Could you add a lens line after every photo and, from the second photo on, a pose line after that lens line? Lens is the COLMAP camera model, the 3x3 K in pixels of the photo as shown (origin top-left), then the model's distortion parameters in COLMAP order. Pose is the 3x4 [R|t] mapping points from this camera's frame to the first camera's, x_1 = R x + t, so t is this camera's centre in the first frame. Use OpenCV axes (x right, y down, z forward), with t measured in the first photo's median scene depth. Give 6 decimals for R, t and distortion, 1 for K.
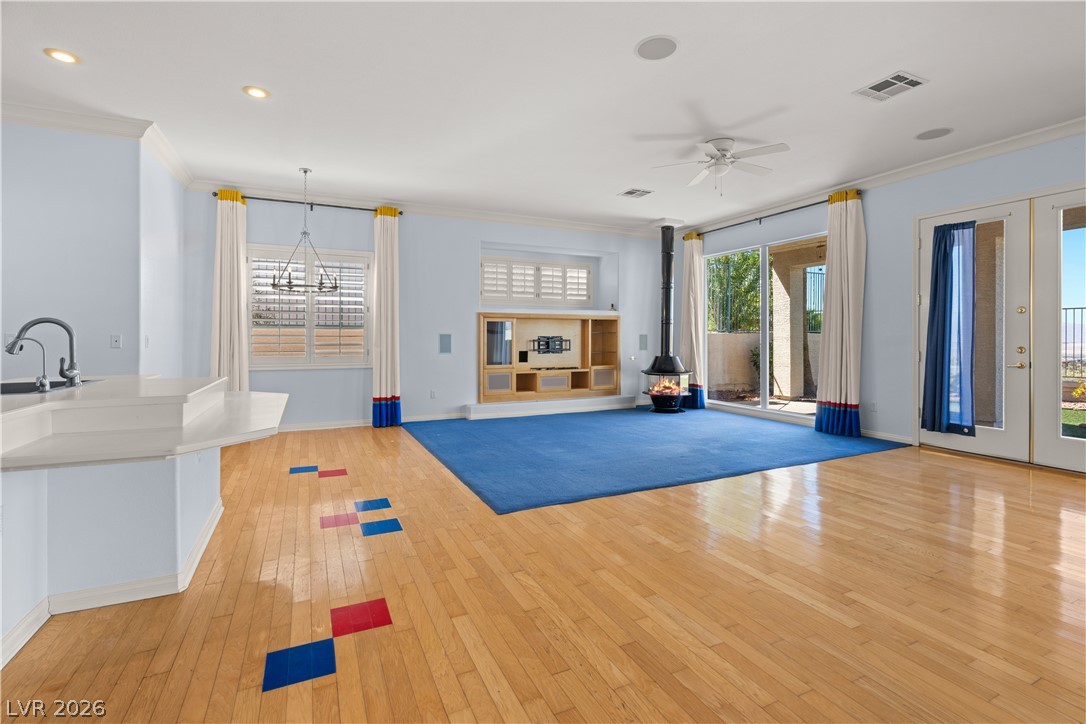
lens RADIAL K [[493.9, 0, 544.0], [0, 493.9, 339.3], [0, 0, 1]] dist [-0.001734, -0.000163]
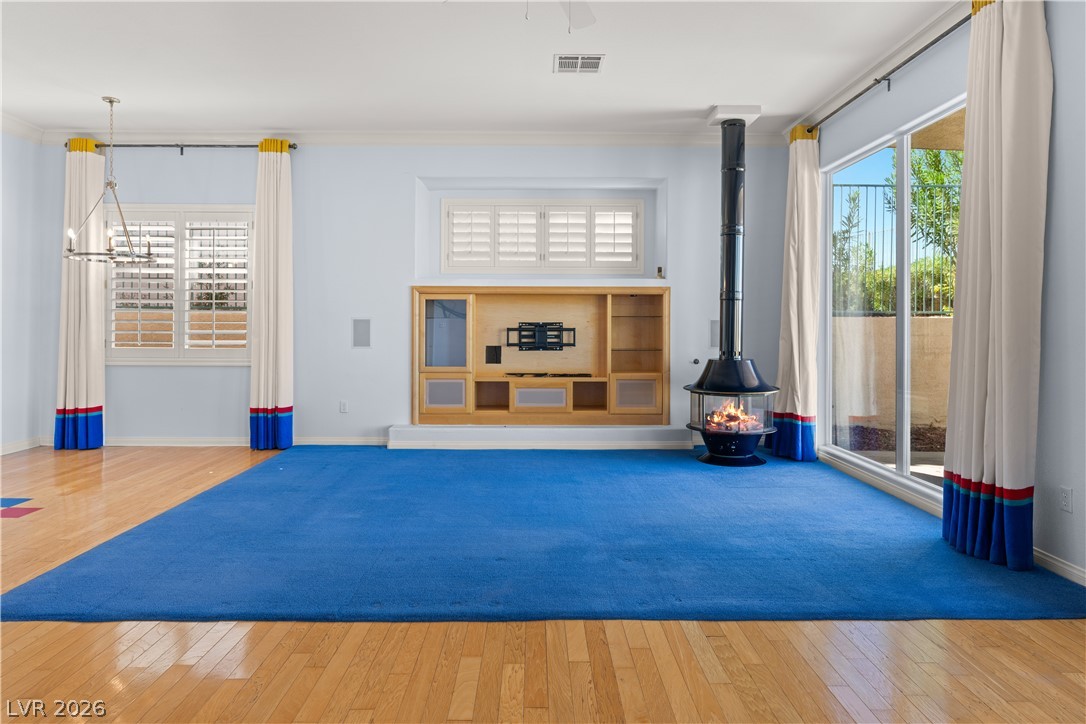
lens RADIAL K [[684.1, 0, 544.5], [0, 684.1, 325.2], [0, 0, 1]] dist [0.004874, 0.001287]
pose [[0.907435, 0.003986, -0.420173, 0.378497], [-0.004653, 0.999989, -0.000563, -0.002483], [0.420166, 0.002466, 0.907444, 0.229747]]
